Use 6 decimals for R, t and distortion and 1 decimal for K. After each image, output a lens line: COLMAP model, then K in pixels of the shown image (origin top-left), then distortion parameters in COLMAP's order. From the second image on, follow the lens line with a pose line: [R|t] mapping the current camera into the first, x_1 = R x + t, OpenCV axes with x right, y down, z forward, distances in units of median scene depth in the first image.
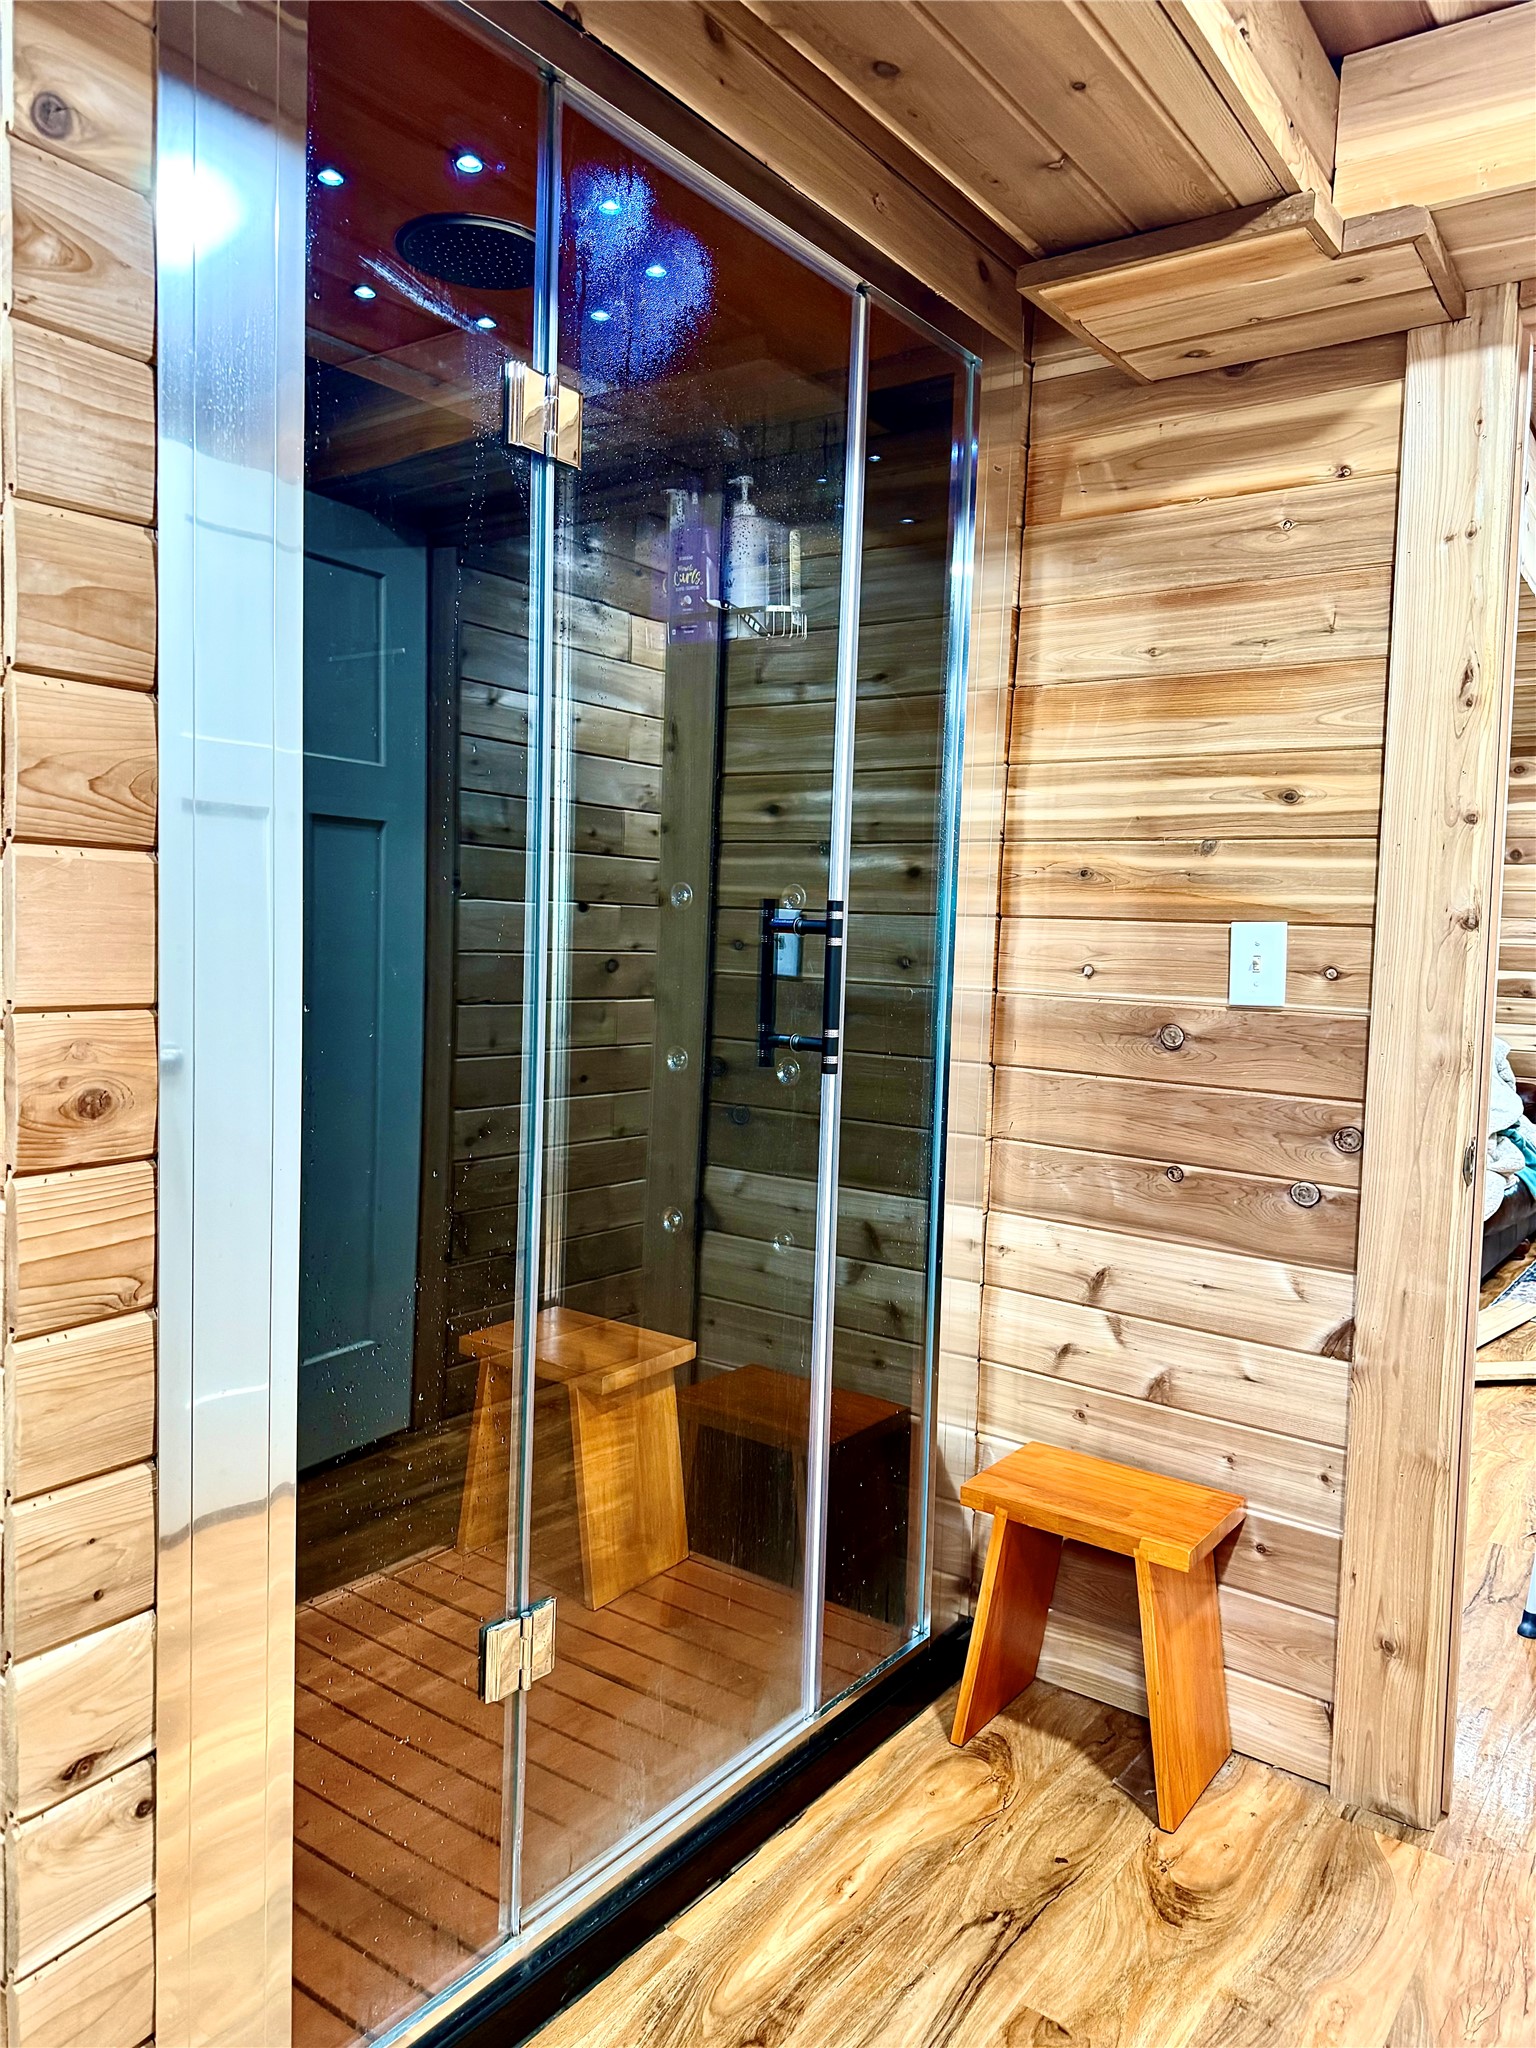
lens RADIAL K [[1439.4, 0, 768.7], [0, 1439.4, 1019.4], [0, 0, 1]] dist [0.061293, -0.069929]
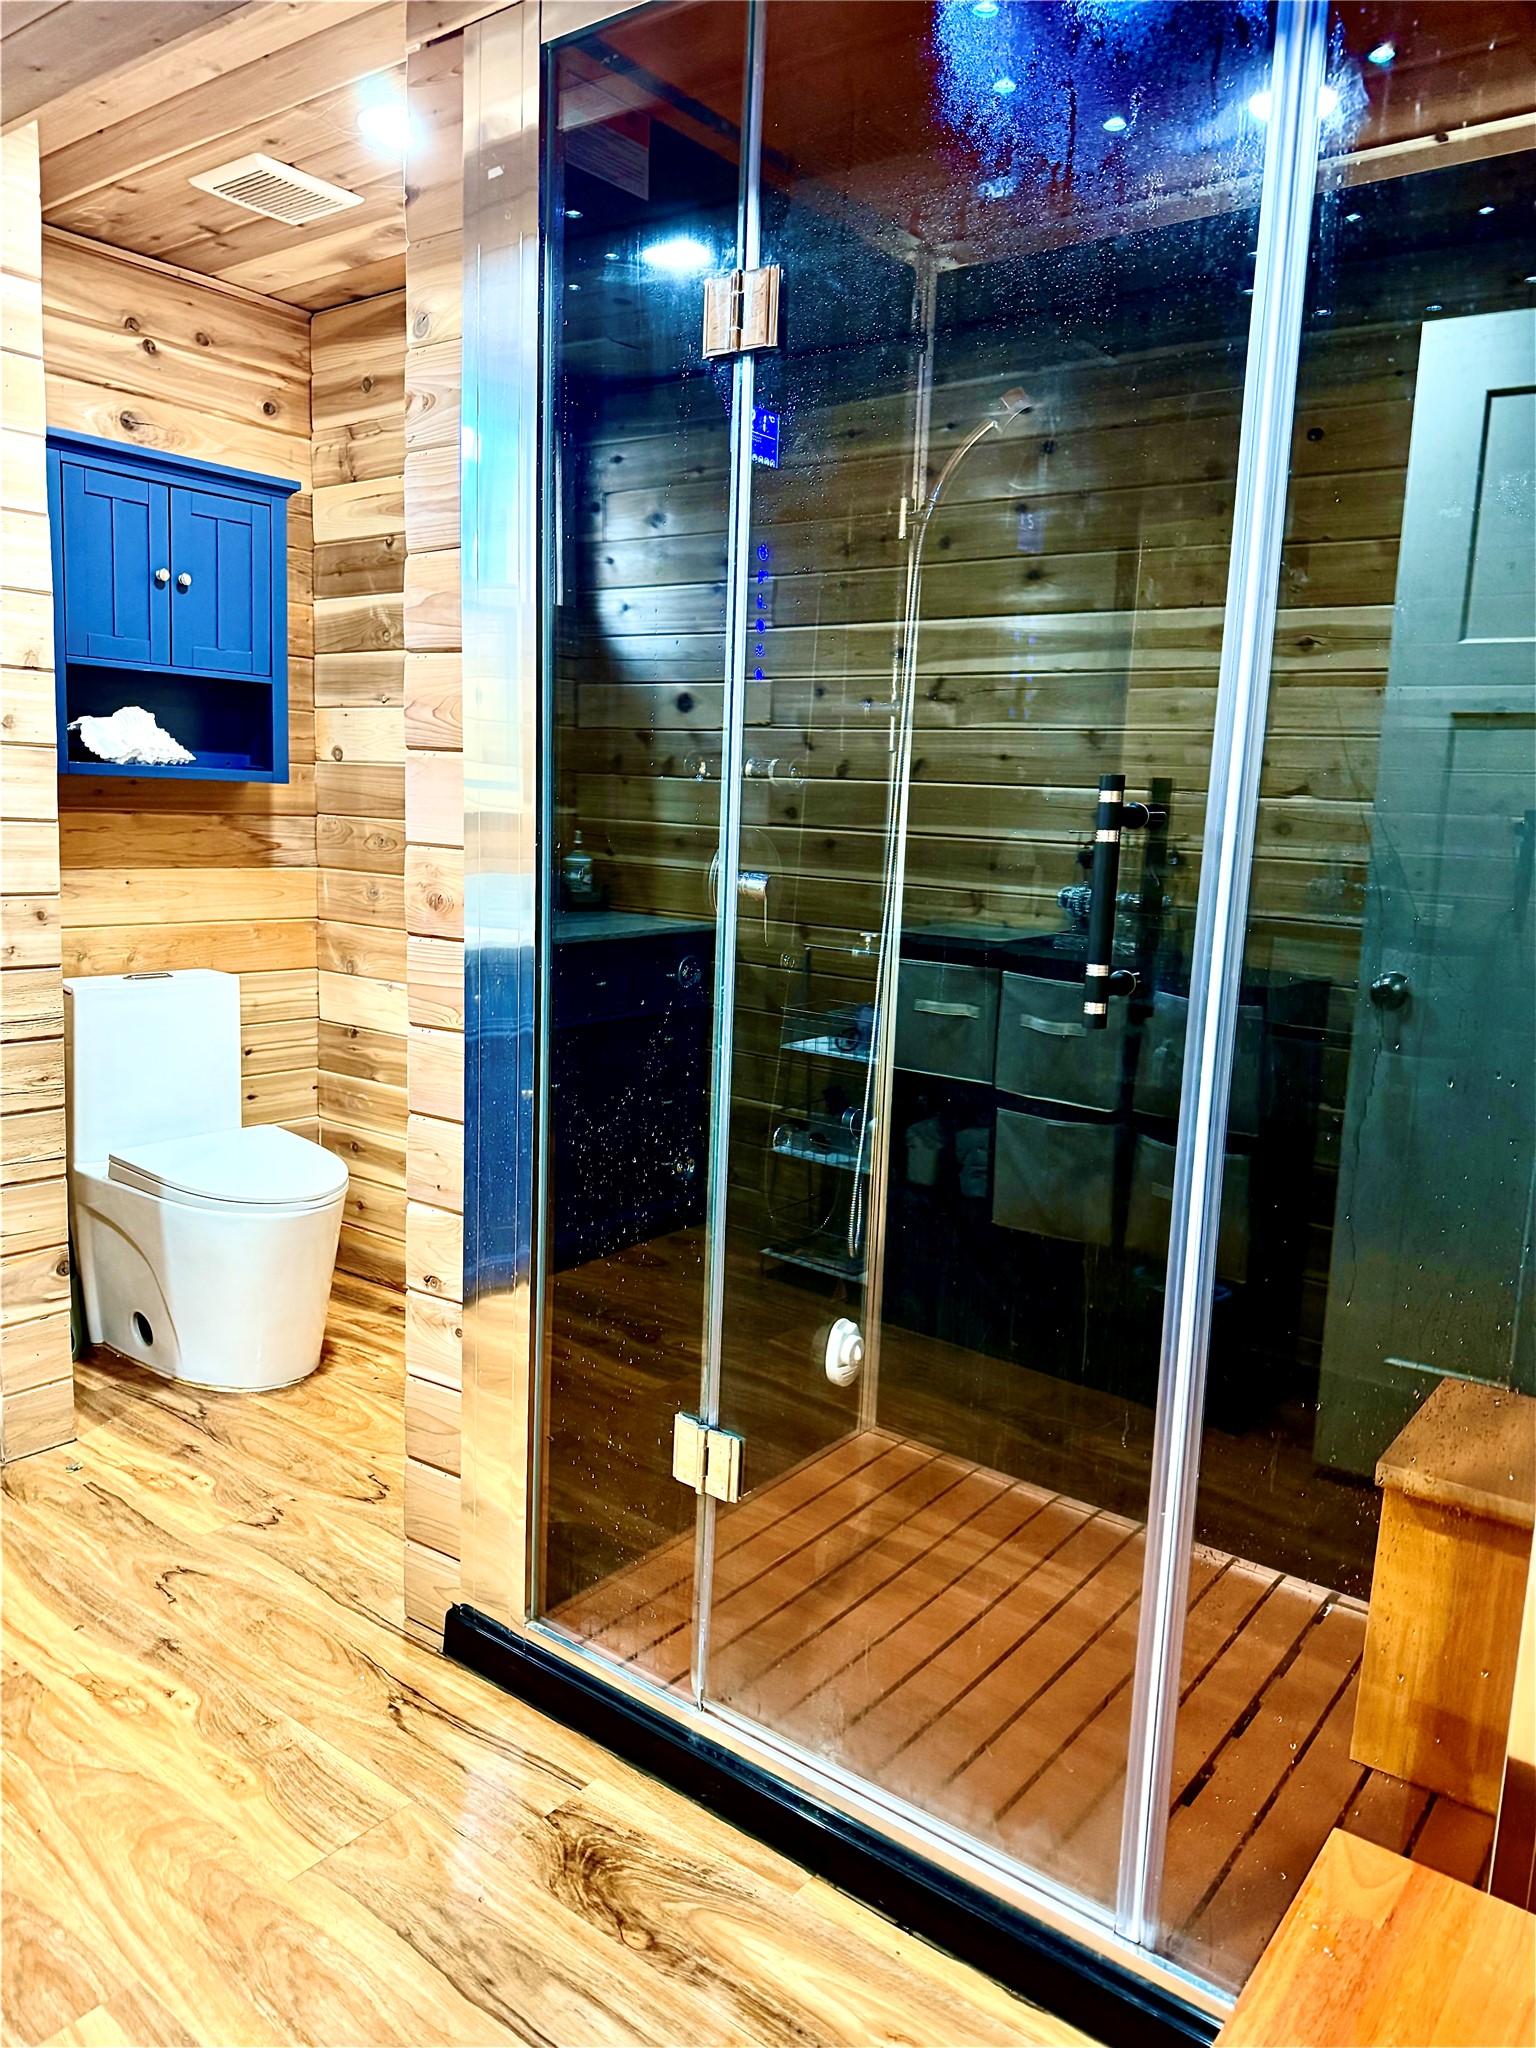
lens RADIAL K [[1439.4, 0, 767.2], [0, 1439.4, 1021.5], [0, 0, 1]] dist [0.061293, -0.069929]
pose [[-0.027656, 0.114626, -0.993024, 0.858068], [-0.111002, 0.986908, 0.117011, -0.030661], [0.993435, 0.113463, -0.014571, 0.985067]]
